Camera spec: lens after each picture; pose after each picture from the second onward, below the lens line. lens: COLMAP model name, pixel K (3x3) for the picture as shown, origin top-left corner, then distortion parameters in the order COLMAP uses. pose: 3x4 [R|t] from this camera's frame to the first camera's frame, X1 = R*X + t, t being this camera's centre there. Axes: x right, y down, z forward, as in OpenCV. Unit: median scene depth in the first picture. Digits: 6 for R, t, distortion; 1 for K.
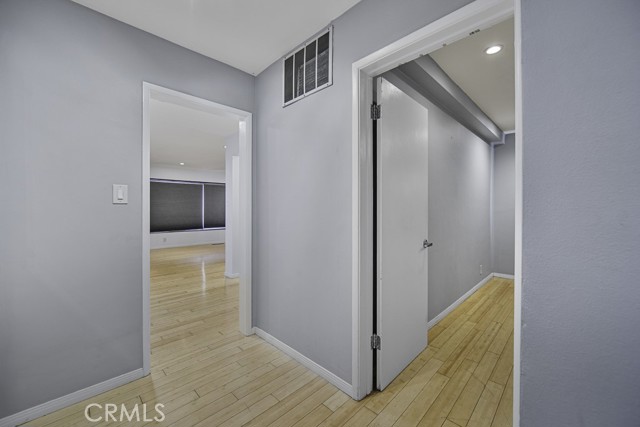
lens RADIAL K [[255.7, 0, 323.1], [0, 255.7, 207.4], [0, 0, 1]] dist [-0.014519, 0.003296]
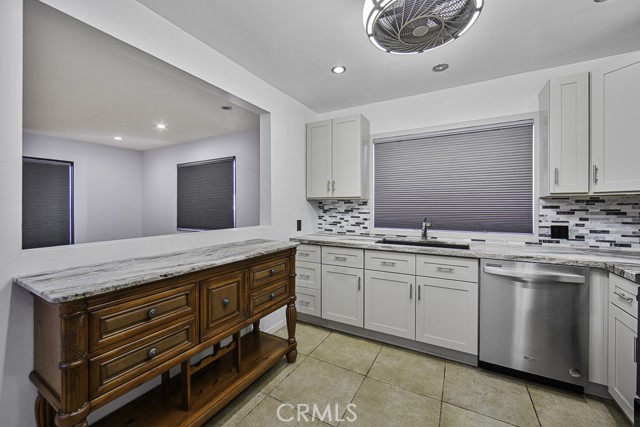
lens RADIAL K [[255.7, 0, 318.6], [0, 255.7, 207.2], [0, 0, 1]] dist [-0.014519, 0.003296]
pose [[0.967832, -0.004529, 0.251557, -0.024488], [0.002965, 0.999974, 0.006596, -0.005050], [-0.251580, -0.005638, 0.967820, 0.449700]]
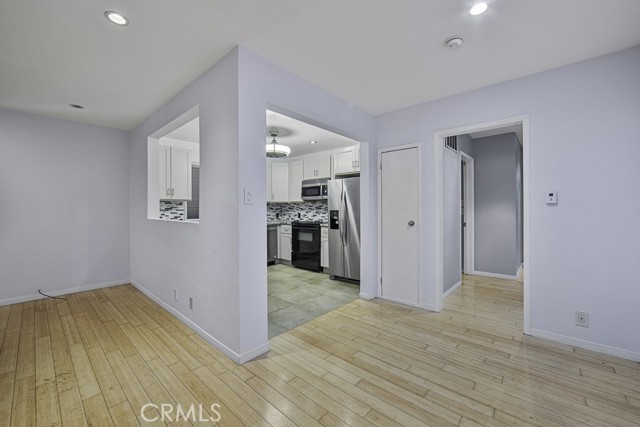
lens RADIAL K [[255.7, 0, 318.5], [0, 255.7, 211.5], [0, 0, 1]] dist [-0.014519, 0.003296]
pose [[-0.040381, -0.011710, 0.999116, -0.467237], [0.000781, 0.999931, 0.011751, 0.002766], [-0.999184, 0.001254, -0.040369, 0.507903]]
